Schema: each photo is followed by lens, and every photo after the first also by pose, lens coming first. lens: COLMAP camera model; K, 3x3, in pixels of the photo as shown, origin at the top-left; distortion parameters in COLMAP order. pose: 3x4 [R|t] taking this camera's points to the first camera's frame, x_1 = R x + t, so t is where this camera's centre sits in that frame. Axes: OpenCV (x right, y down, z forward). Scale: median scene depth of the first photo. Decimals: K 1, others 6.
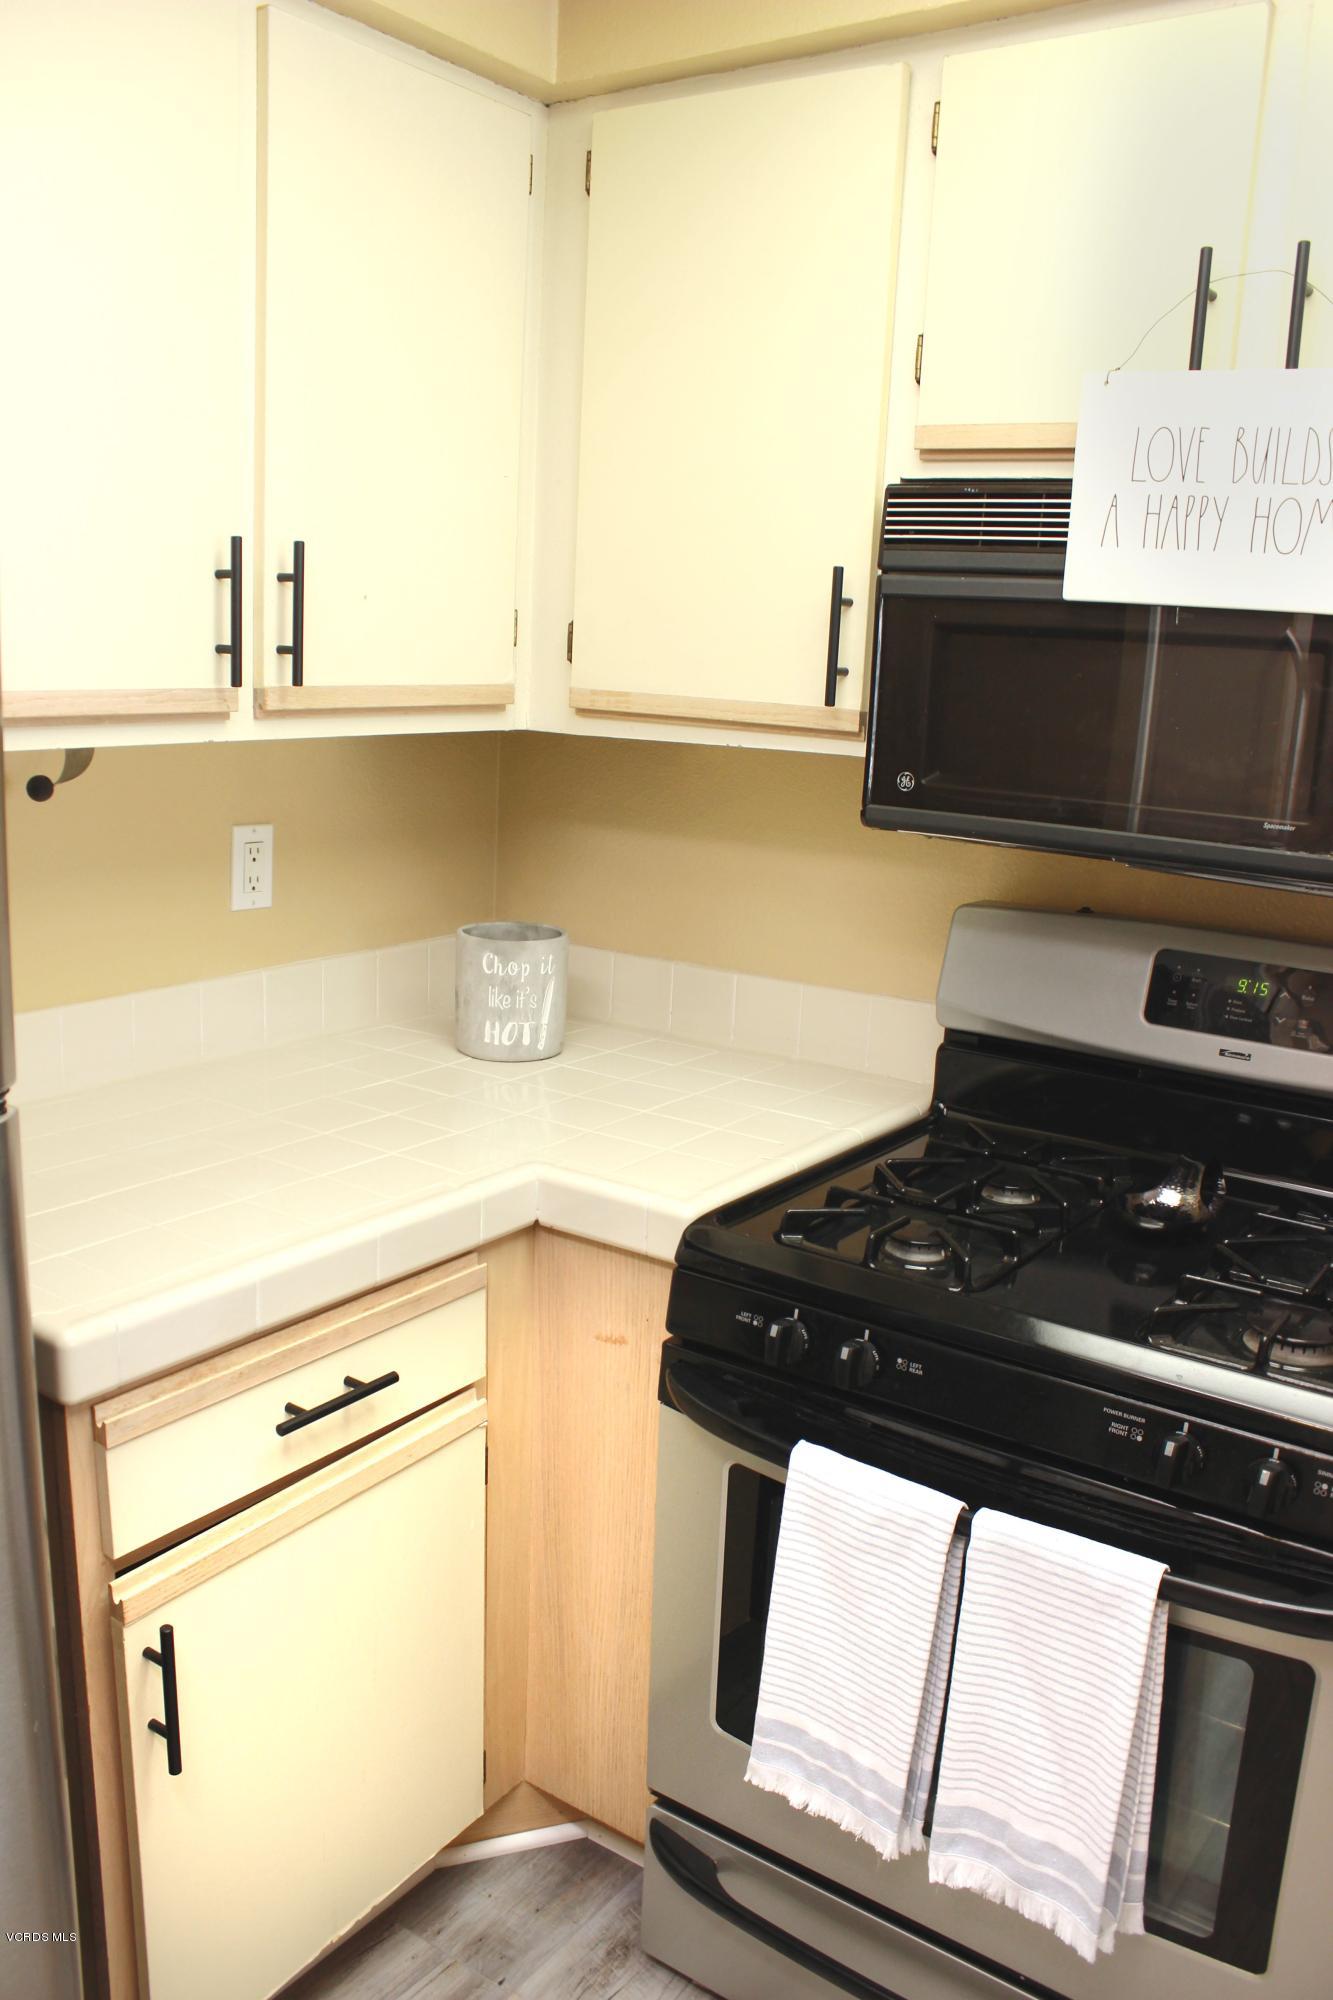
lens RADIAL K [[1674.6, 0, 662.2], [0, 1674.6, 1023.4], [0, 0, 1]] dist [-0.158416, 0.134609]
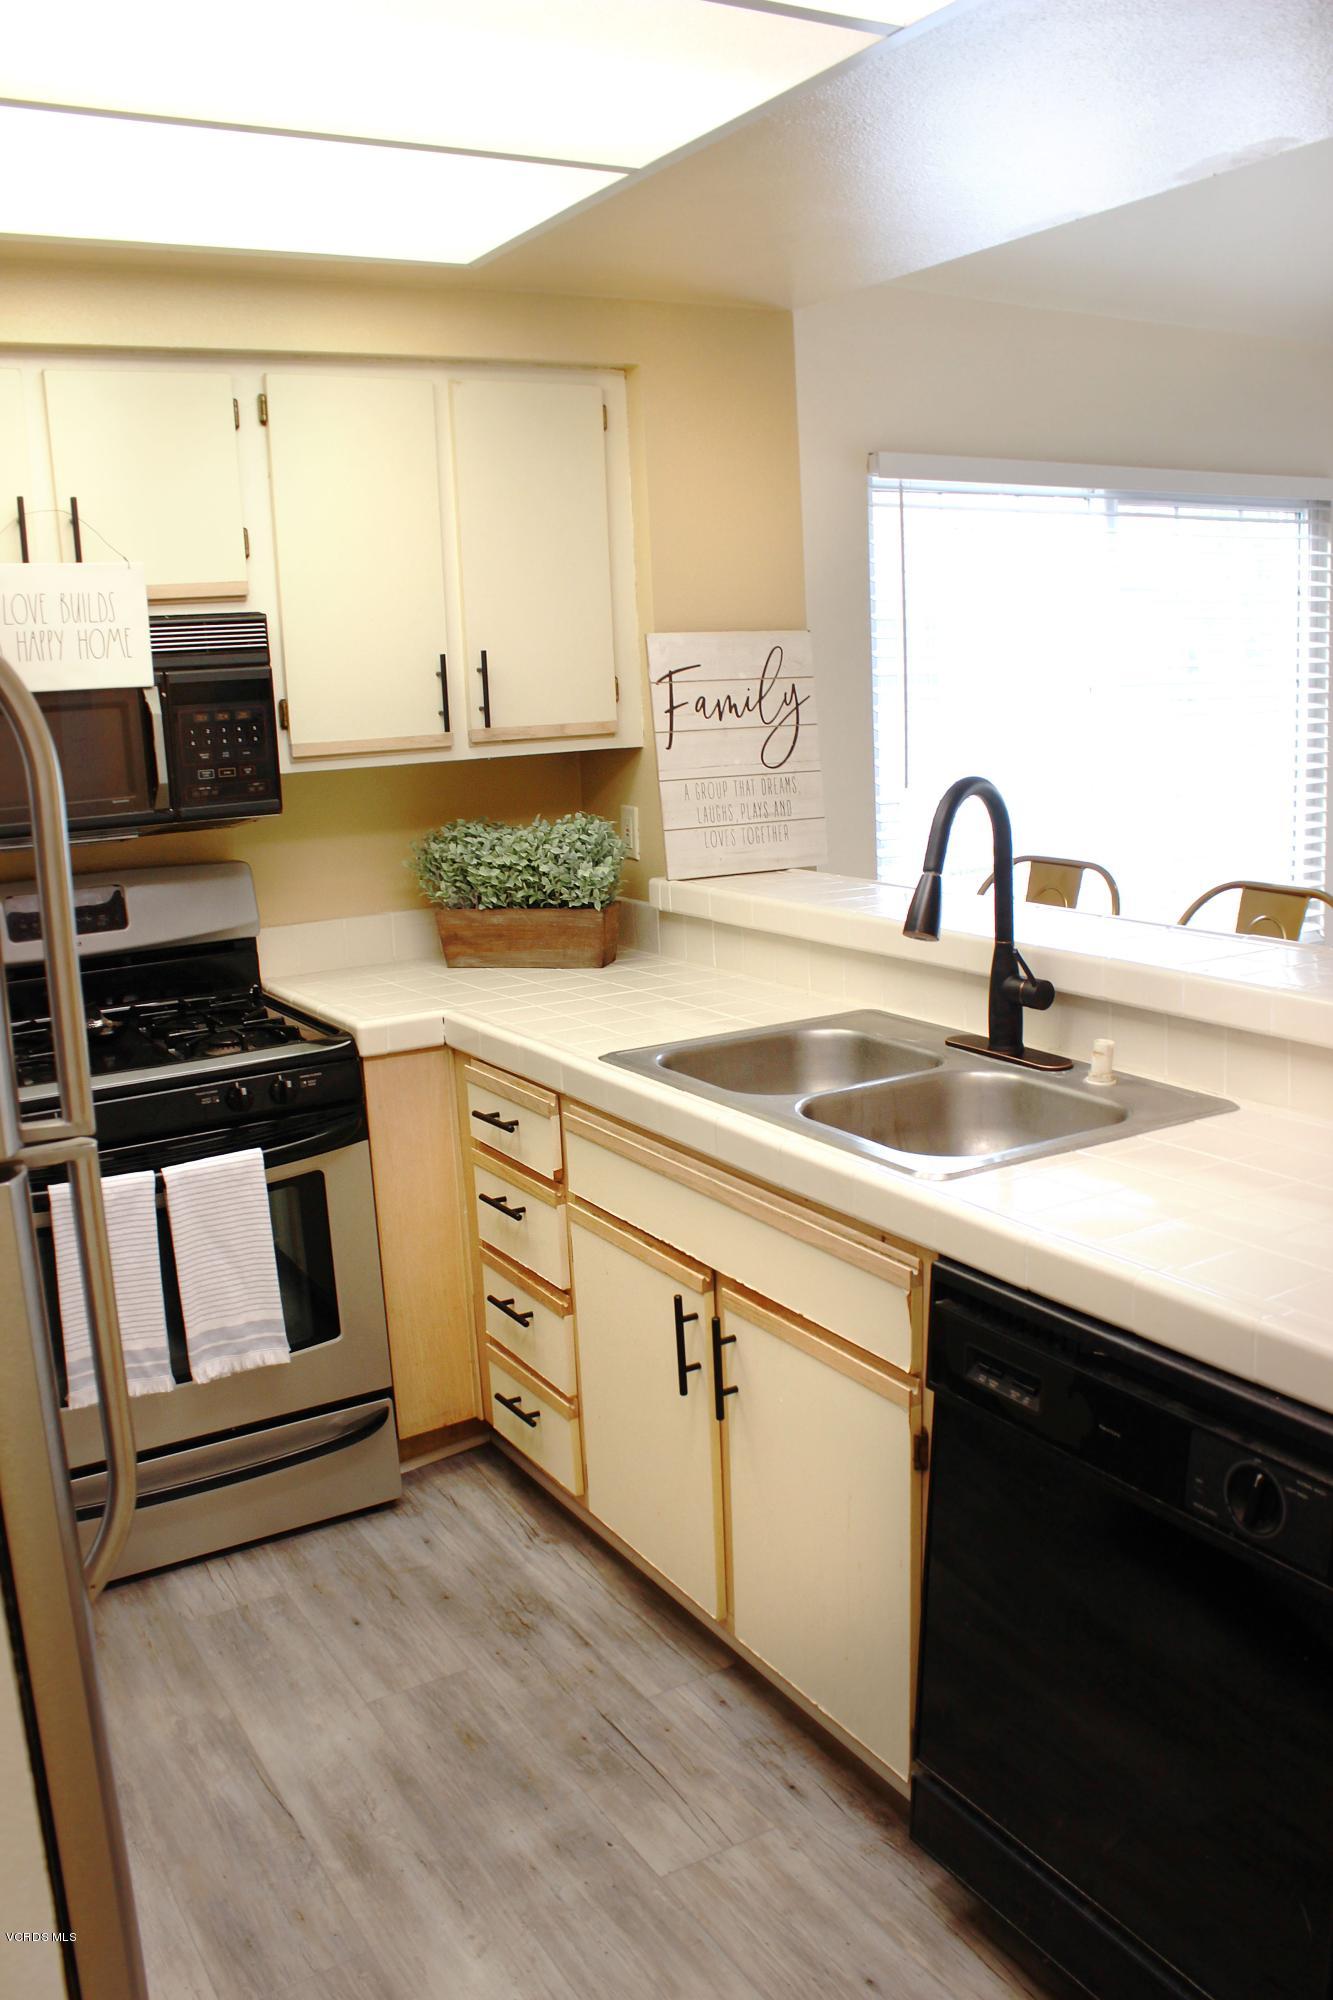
lens RADIAL K [[1674.6, 0, 662.2], [0, 1674.6, 1023.4], [0, 0, 1]] dist [-0.158416, 0.134609]
pose [[0.404657, -0.249495, 0.879776, -1.058780], [0.267569, 0.952262, 0.146982, 0.011049], [-0.874448, 0.175924, 0.452096, -0.337053]]
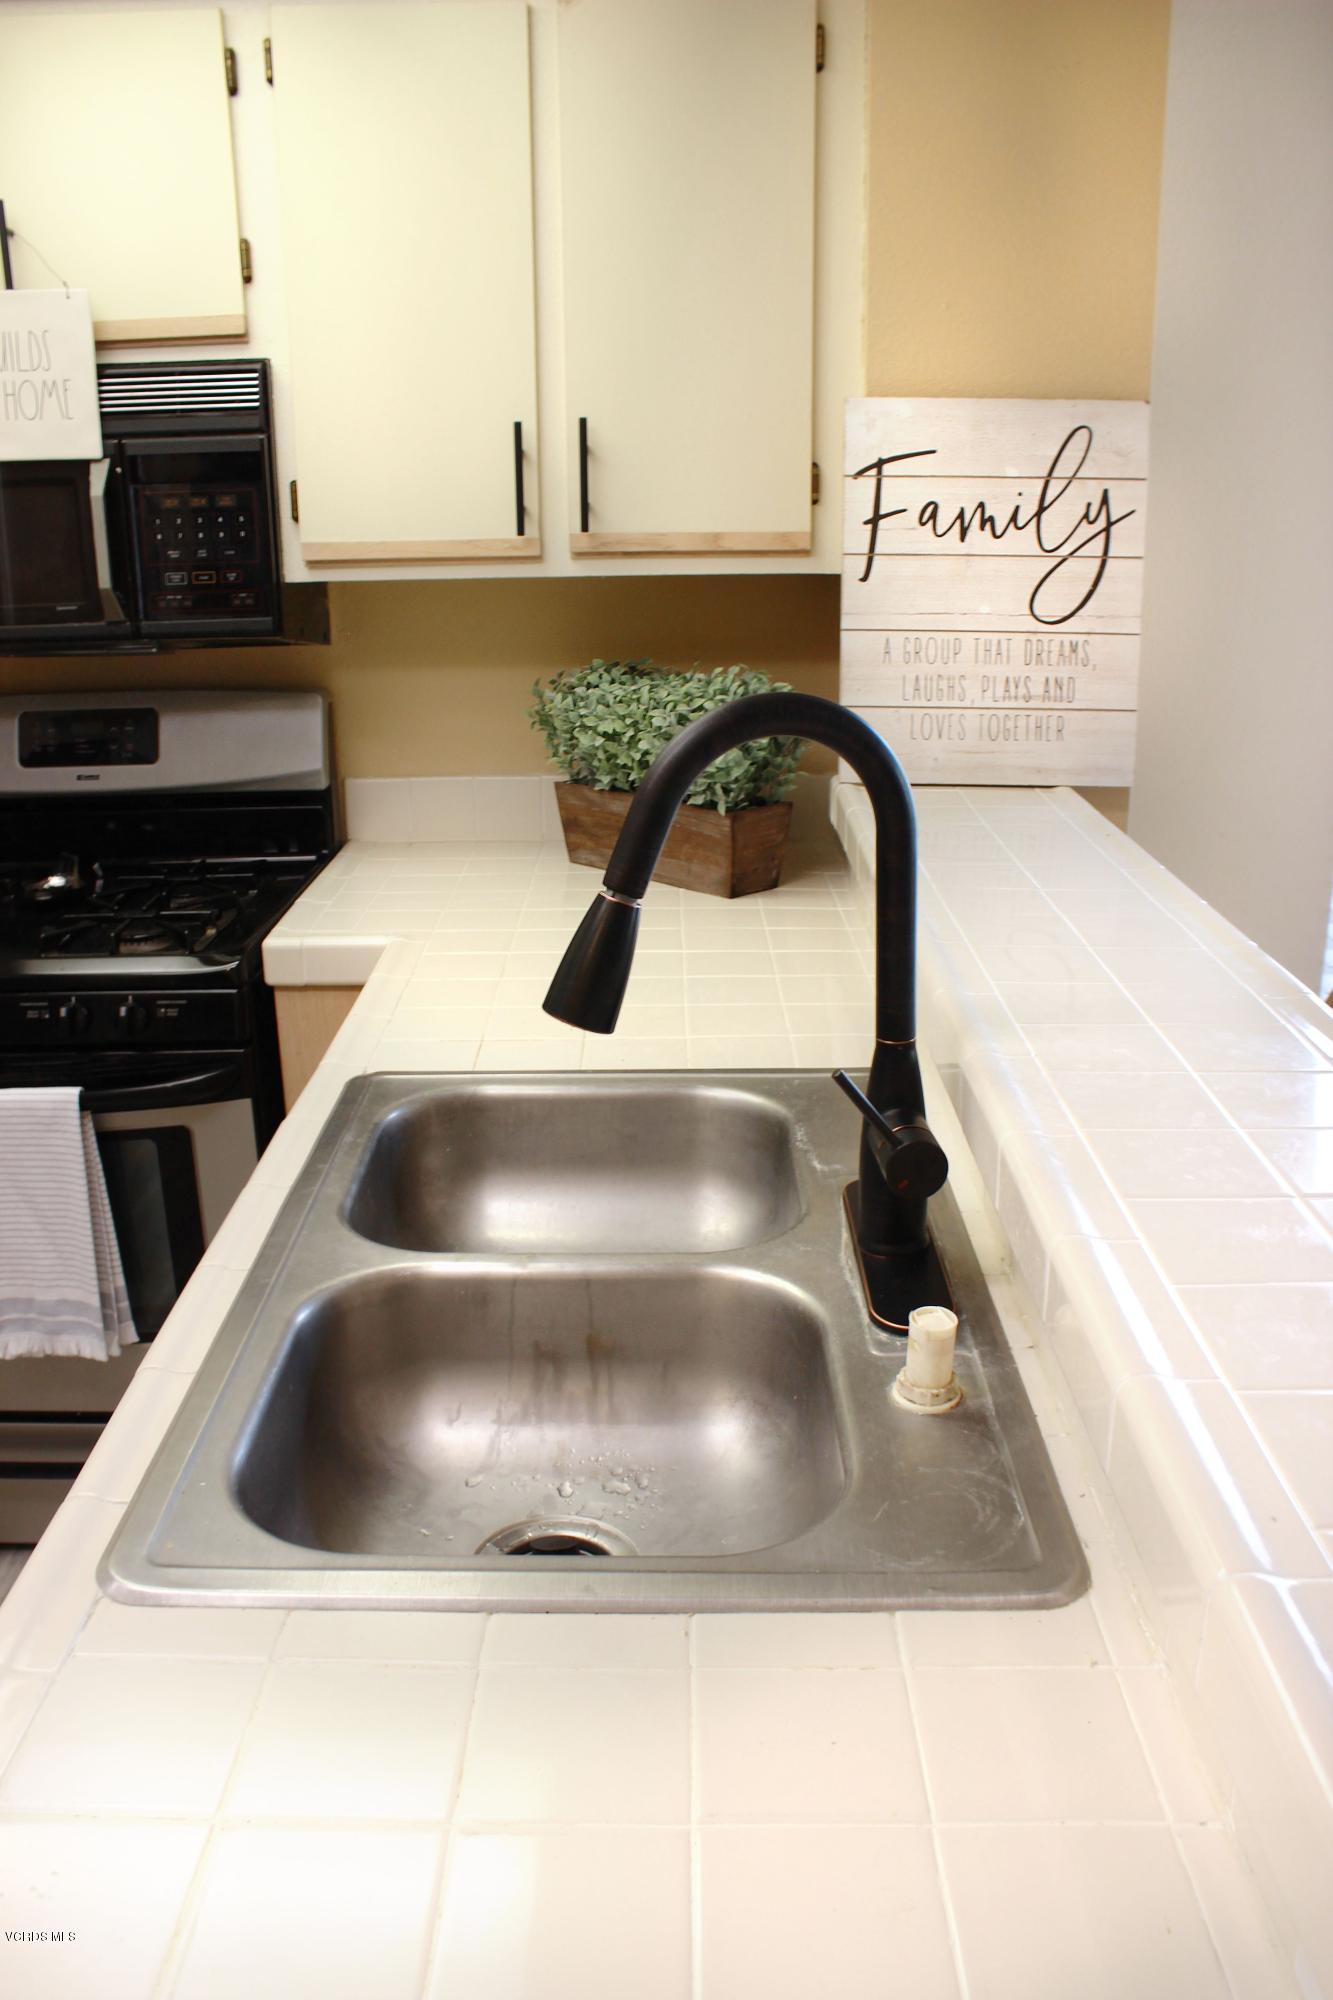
lens RADIAL K [[1674.6, 0, 662.2], [0, 1674.6, 1023.4], [0, 0, 1]] dist [-0.158416, 0.134609]
pose [[0.820159, -0.232175, 0.522909, -0.034224], [0.176848, 0.972079, 0.154231, 0.107112], [-0.544118, -0.034019, 0.838319, -0.508244]]
